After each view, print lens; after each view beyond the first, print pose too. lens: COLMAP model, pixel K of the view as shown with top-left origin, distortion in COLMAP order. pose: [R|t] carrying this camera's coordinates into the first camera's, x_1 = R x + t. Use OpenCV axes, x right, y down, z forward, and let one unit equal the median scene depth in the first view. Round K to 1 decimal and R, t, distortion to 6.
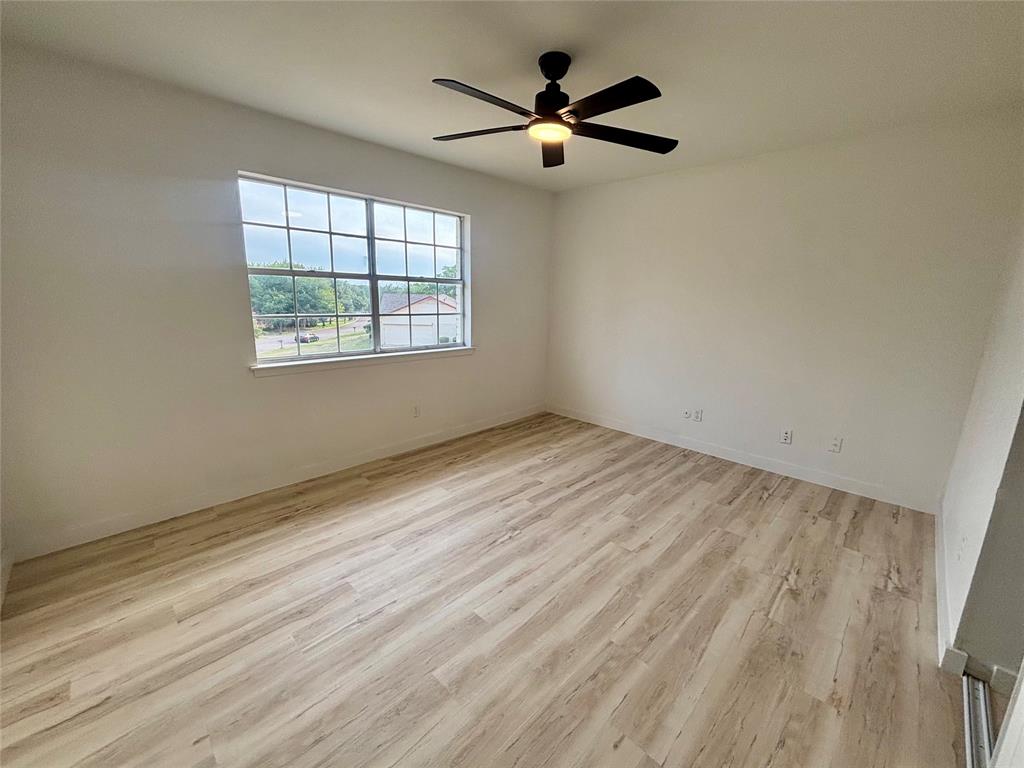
lens RADIAL K [[413.3, 0, 512.0], [0, 413.3, 384.0], [0, 0, 1]] dist [0.002365, -0.000121]
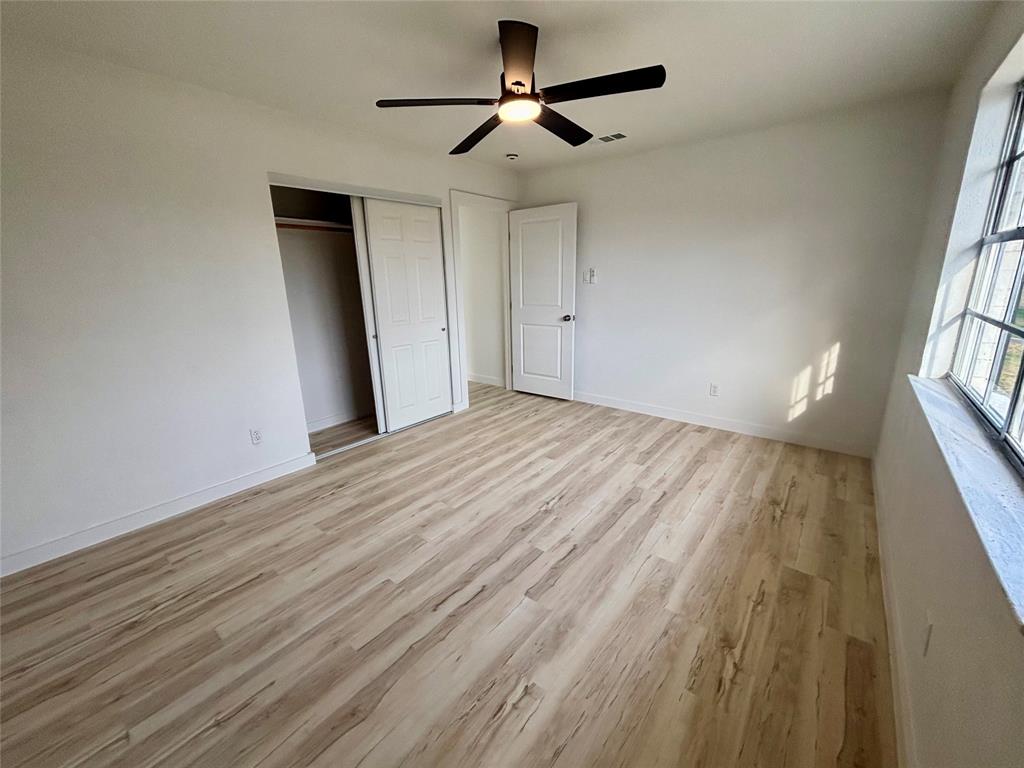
lens RADIAL K [[413.3, 0, 512.0], [0, 413.3, 384.0], [0, 0, 1]] dist [0.002365, -0.000121]
pose [[-0.994640, 0.026512, -0.099941, 0.169114], [-0.021758, 0.891259, 0.452972, -0.352836], [0.101082, 0.452719, -0.885905, 1.619827]]
